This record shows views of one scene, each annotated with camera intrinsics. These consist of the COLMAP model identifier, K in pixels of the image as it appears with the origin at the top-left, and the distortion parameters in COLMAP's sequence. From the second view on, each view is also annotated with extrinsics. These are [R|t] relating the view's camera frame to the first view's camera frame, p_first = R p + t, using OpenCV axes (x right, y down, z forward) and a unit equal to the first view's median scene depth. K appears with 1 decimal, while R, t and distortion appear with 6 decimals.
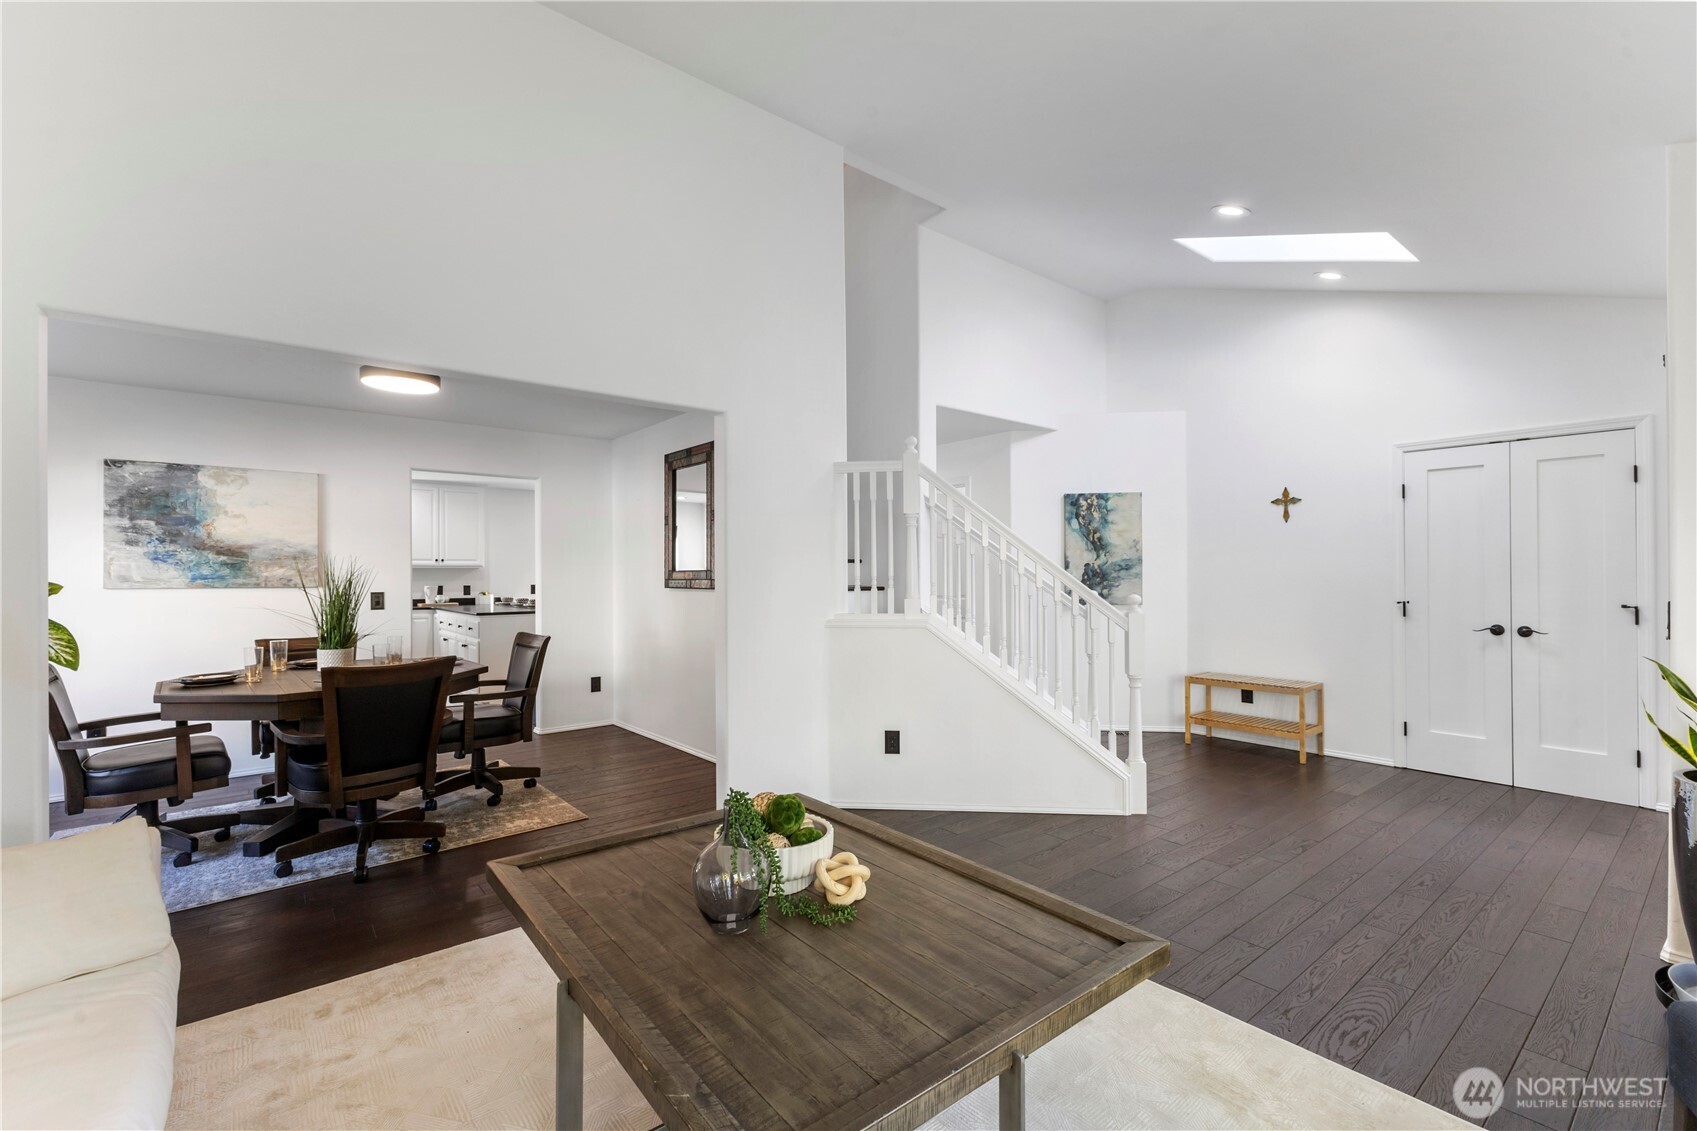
lens RADIAL K [[731.5, 0, 847.4], [0, 731.5, 563.4], [0, 0, 1]] dist [0.016651, -0.006951]
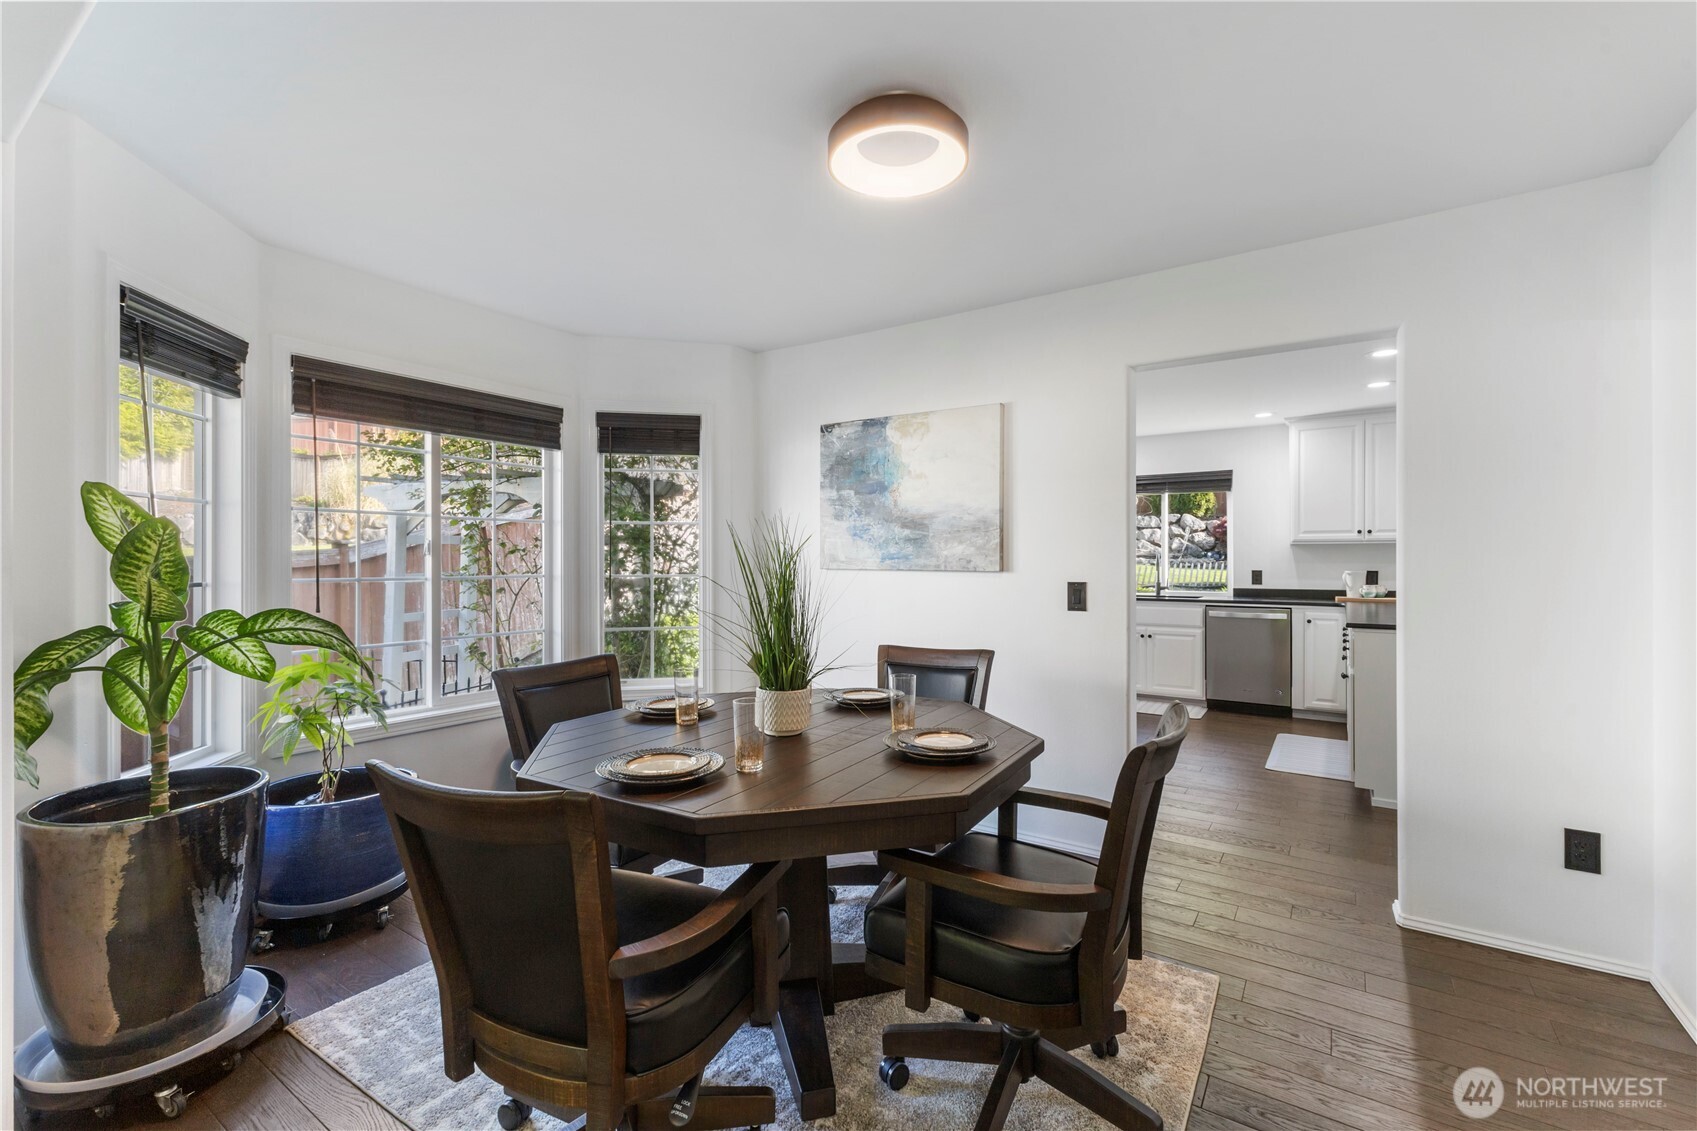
lens RADIAL K [[731.5, 0, 847.4], [0, 731.5, 563.4], [0, 0, 1]] dist [0.016651, -0.006951]
pose [[0.291795, 0.012529, -0.956399, -0.130251], [0.013876, 0.999754, 0.017331, 0.011655], [0.956380, -0.018328, 0.291549, 0.723386]]
